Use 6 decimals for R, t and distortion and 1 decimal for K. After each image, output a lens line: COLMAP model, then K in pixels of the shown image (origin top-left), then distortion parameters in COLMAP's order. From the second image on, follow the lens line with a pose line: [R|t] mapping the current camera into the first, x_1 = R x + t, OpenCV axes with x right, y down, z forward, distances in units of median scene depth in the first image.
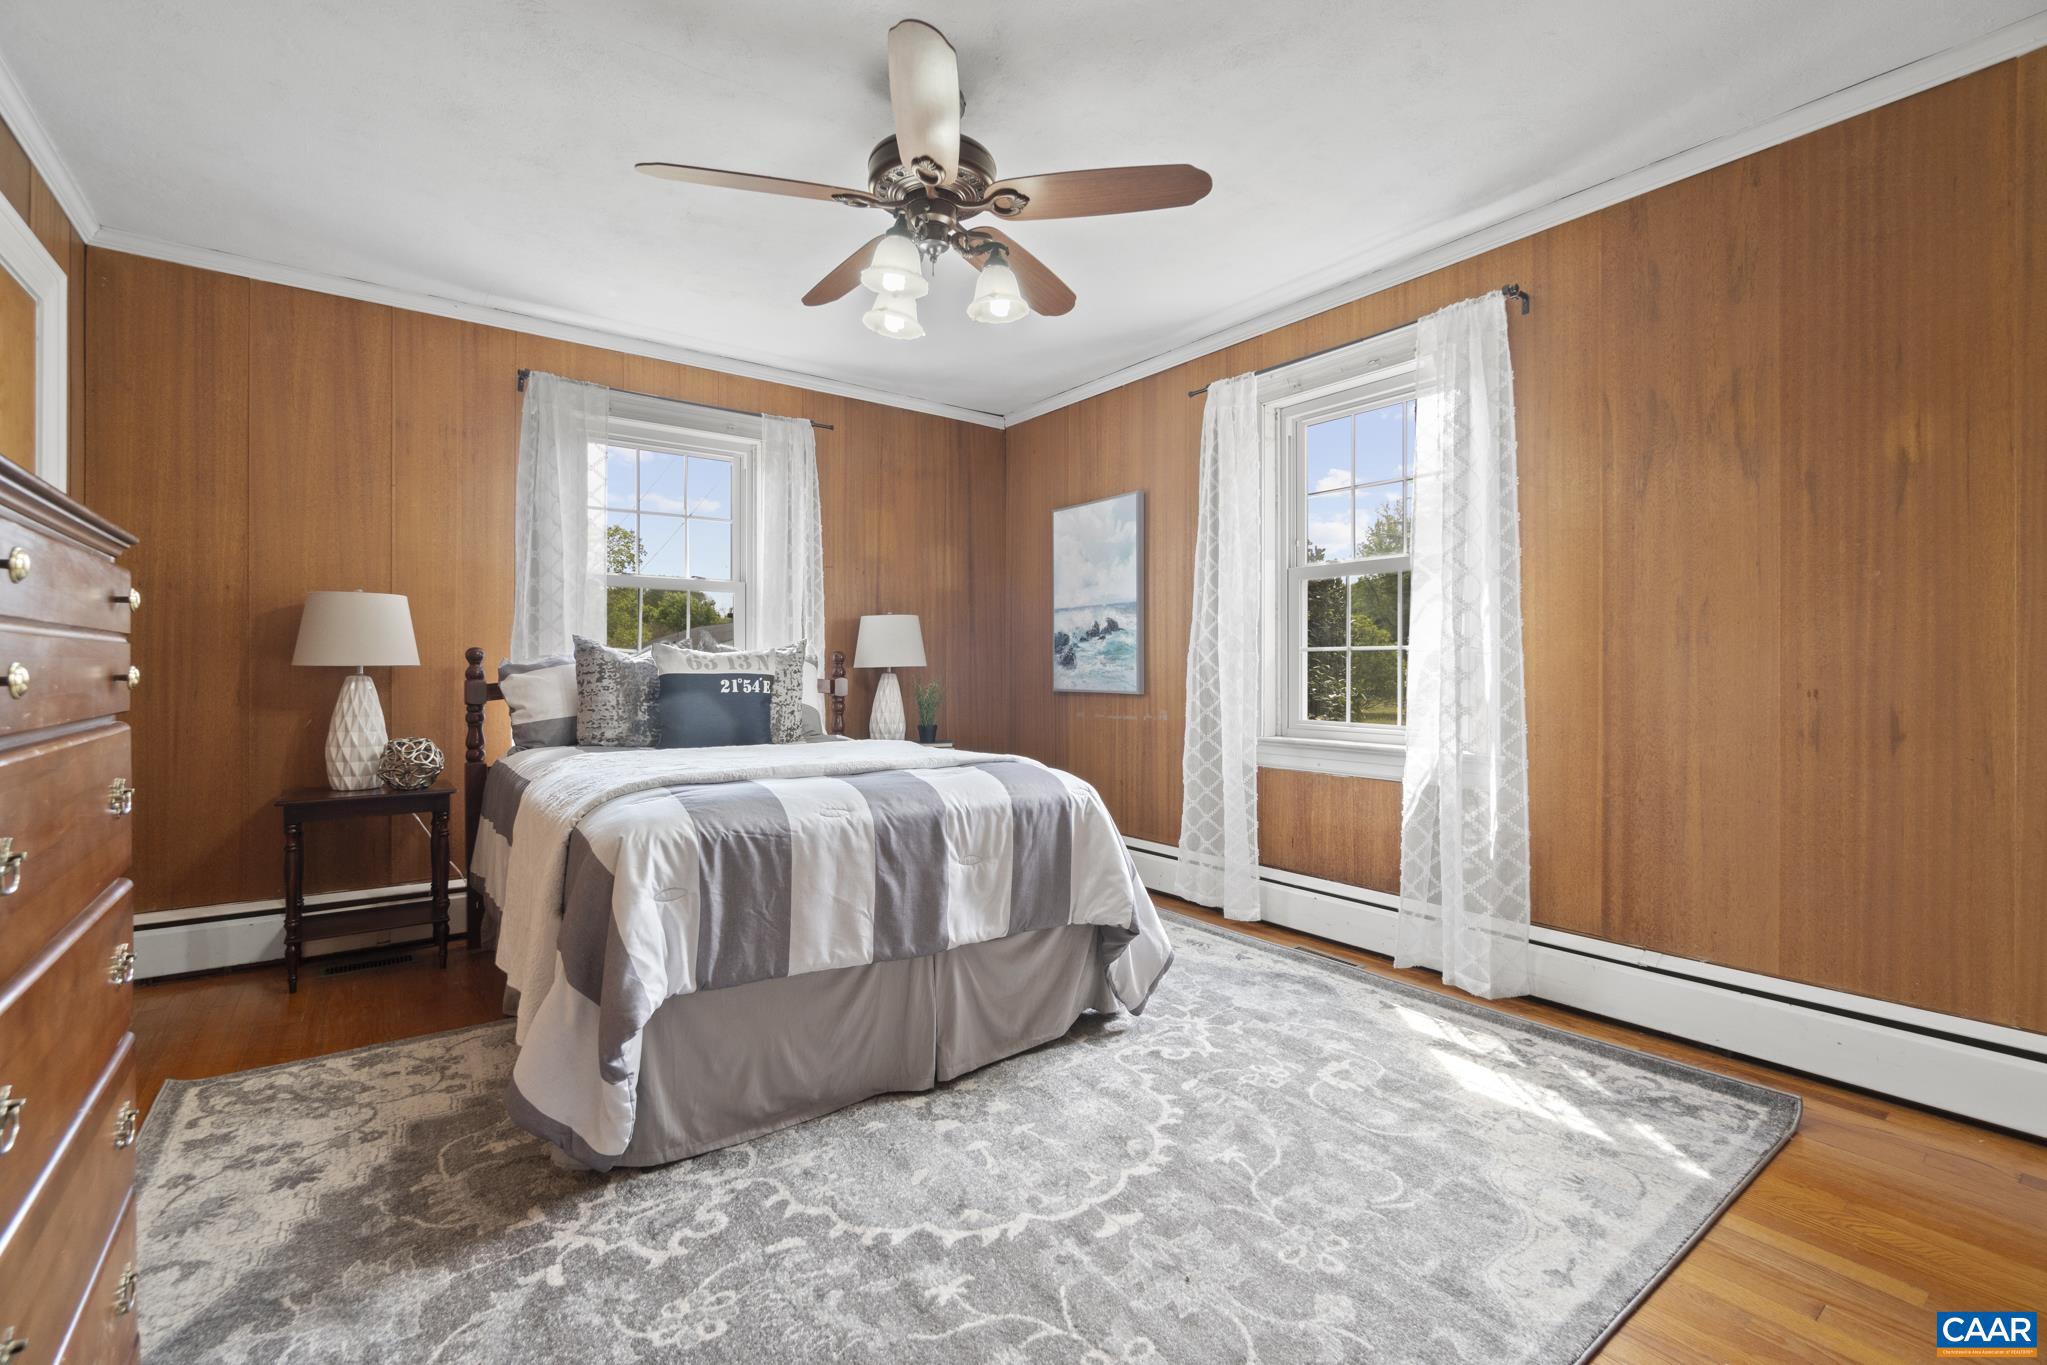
lens RADIAL K [[883.7, 0, 1025.9], [0, 883.7, 662.4], [0, 0, 1]] dist [-0.005694, -0.000123]
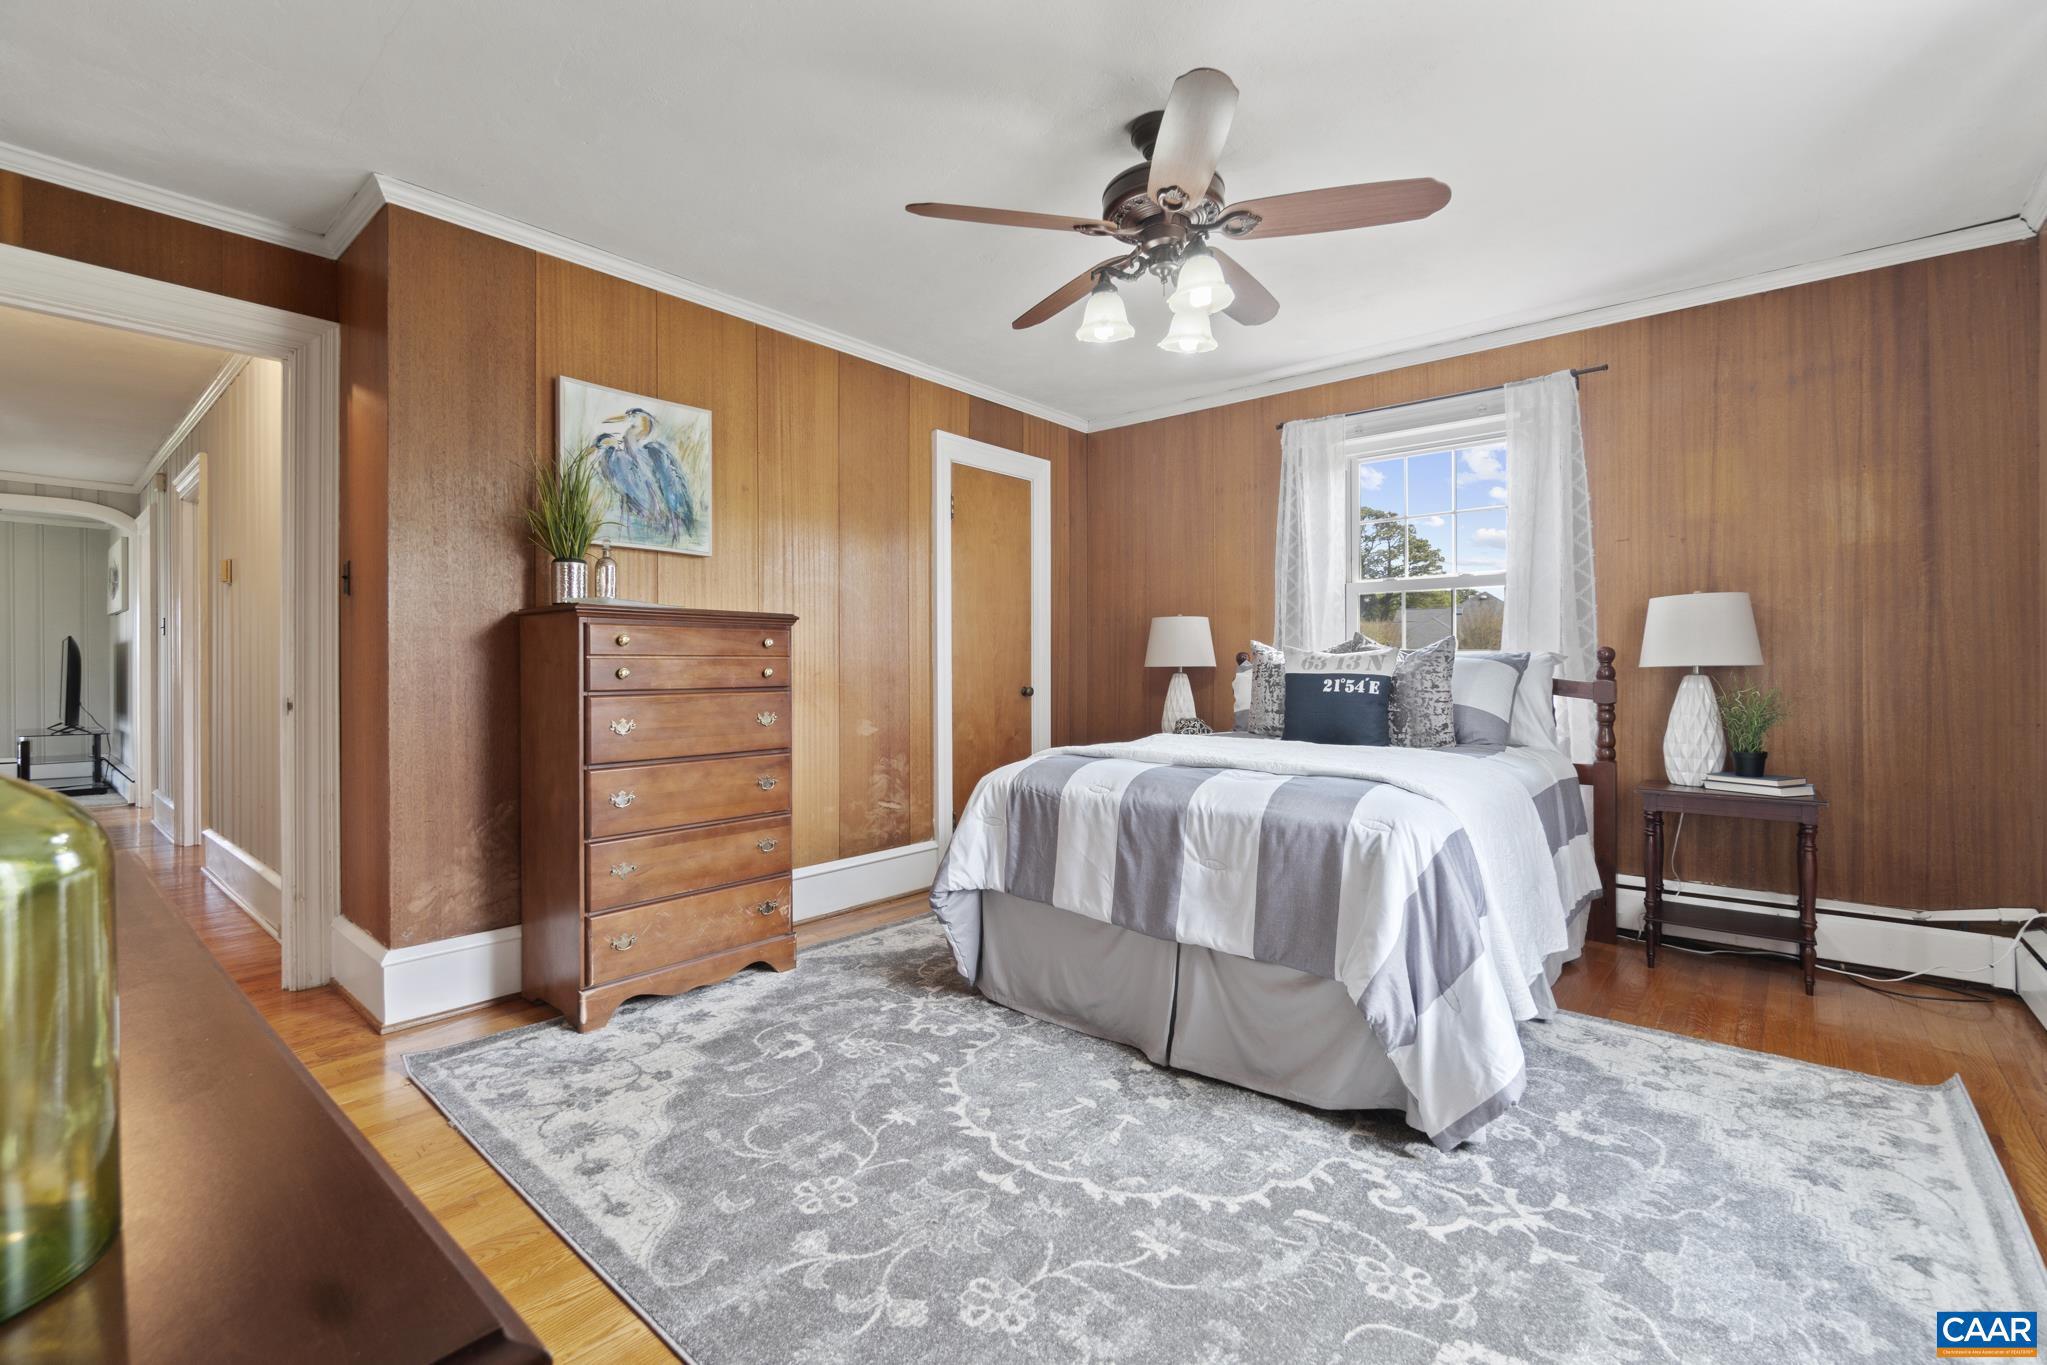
lens RADIAL K [[896.2, 0, 1014.5], [0, 896.2, 661.1], [0, 0, 1]] dist [-0.003449, -0.000069]
pose [[0.211387, -0.007091, -0.977377, 0.807034], [0.007813, 0.999954, -0.005565, 0.001266], [0.977371, -0.006460, 0.211432, 0.534691]]
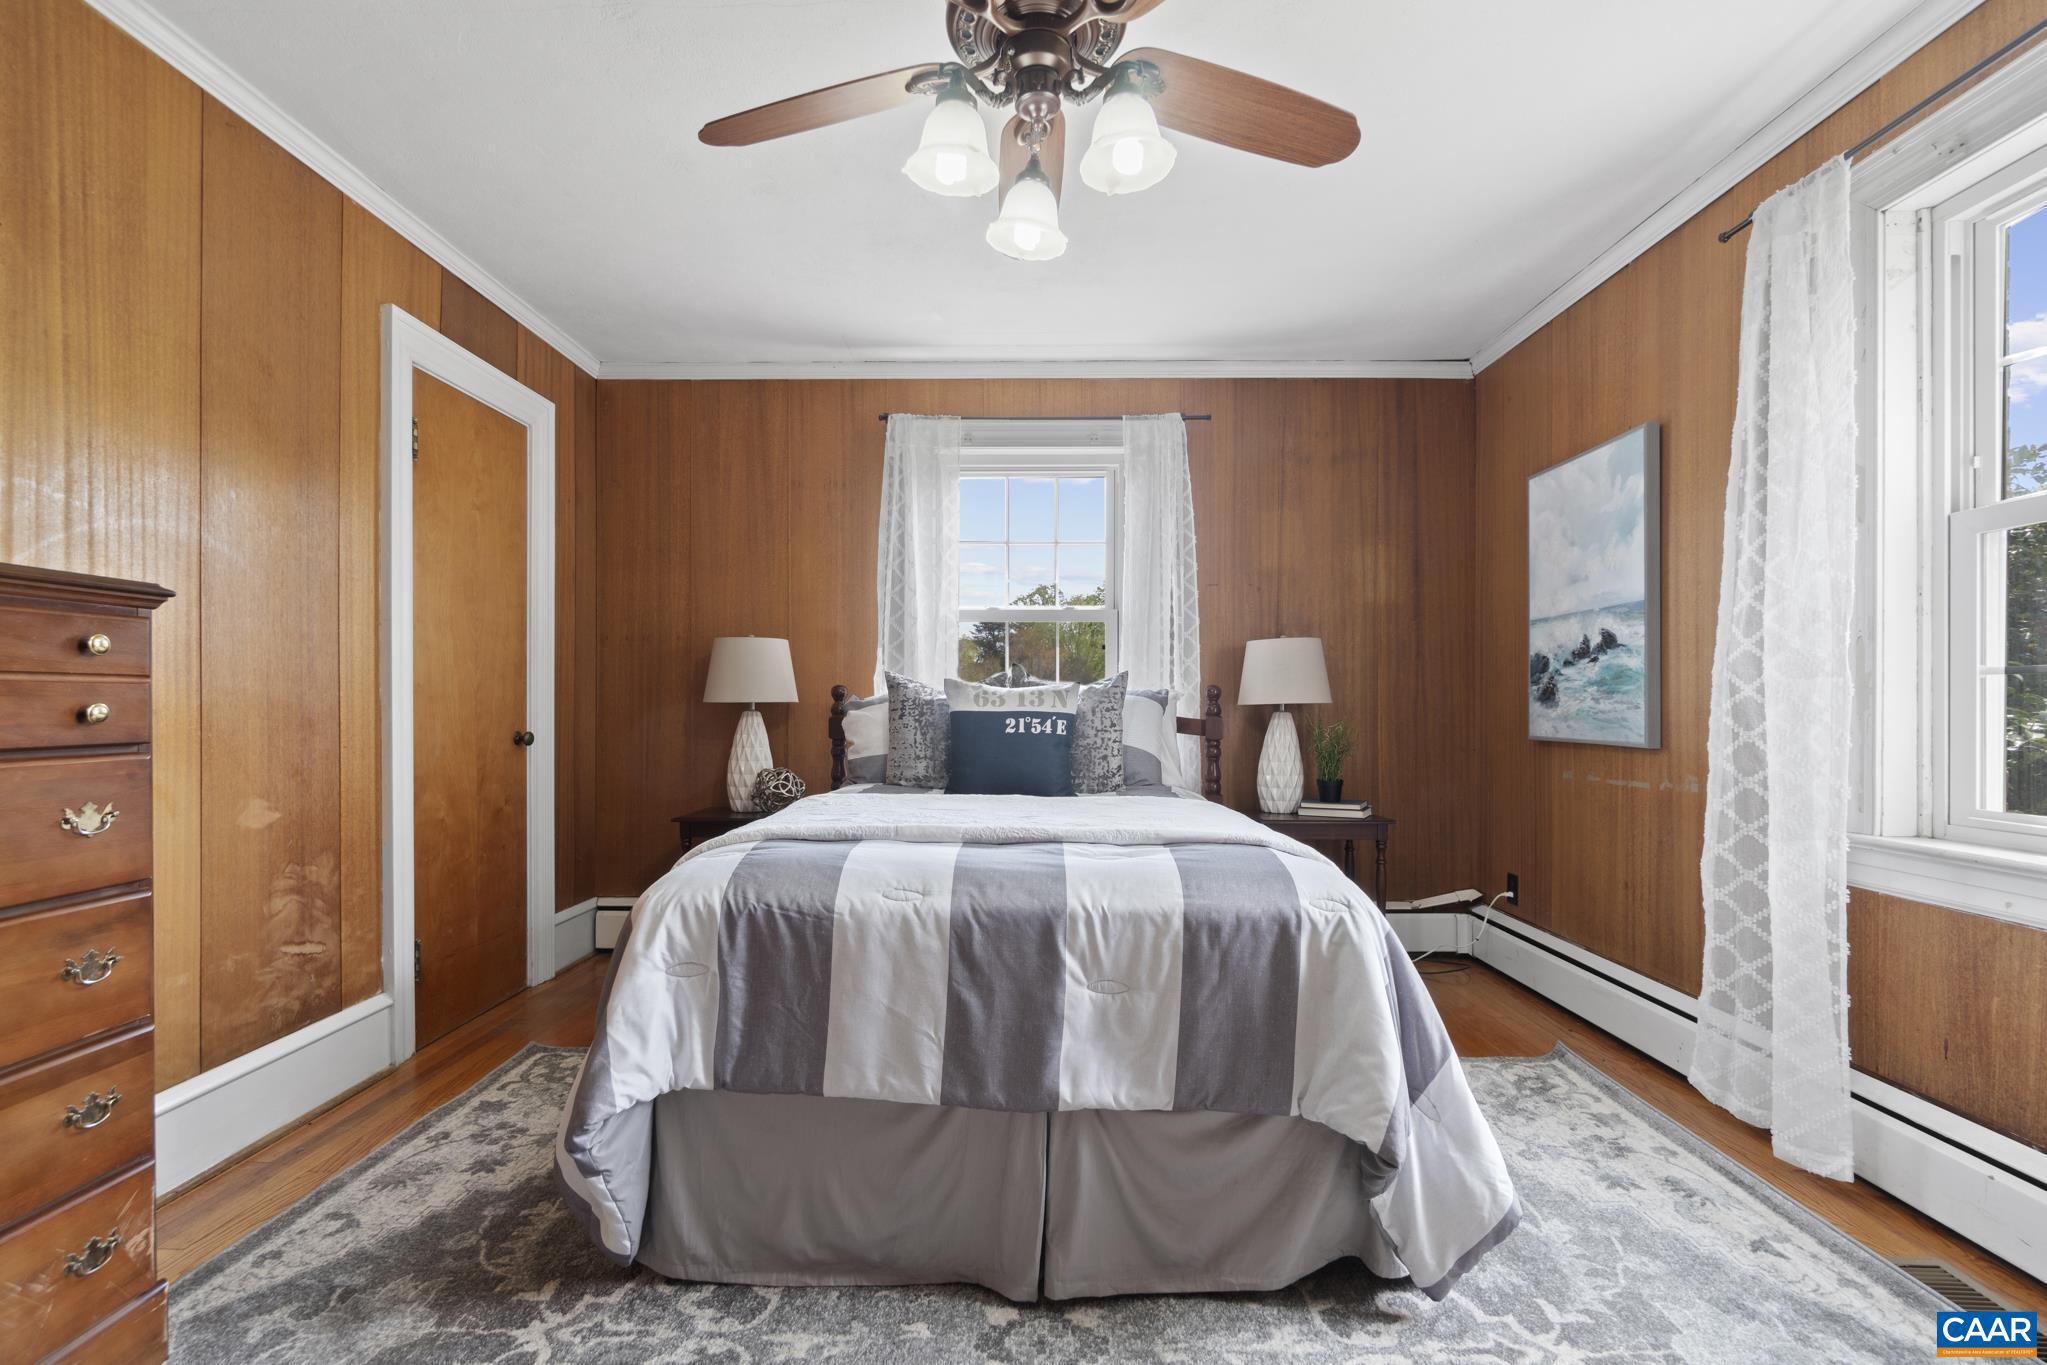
lens RADIAL K [[904.6, 0, 1019.7], [0, 904.6, 701.8], [0, 0, 1]] dist [-0.002071, -0.000221]
pose [[0.787869, -0.000081, -0.615842, 0.292568], [0.002086, 0.999995, 0.002537, 0.001021], [0.615839, -0.003284, 0.787865, 0.378769]]
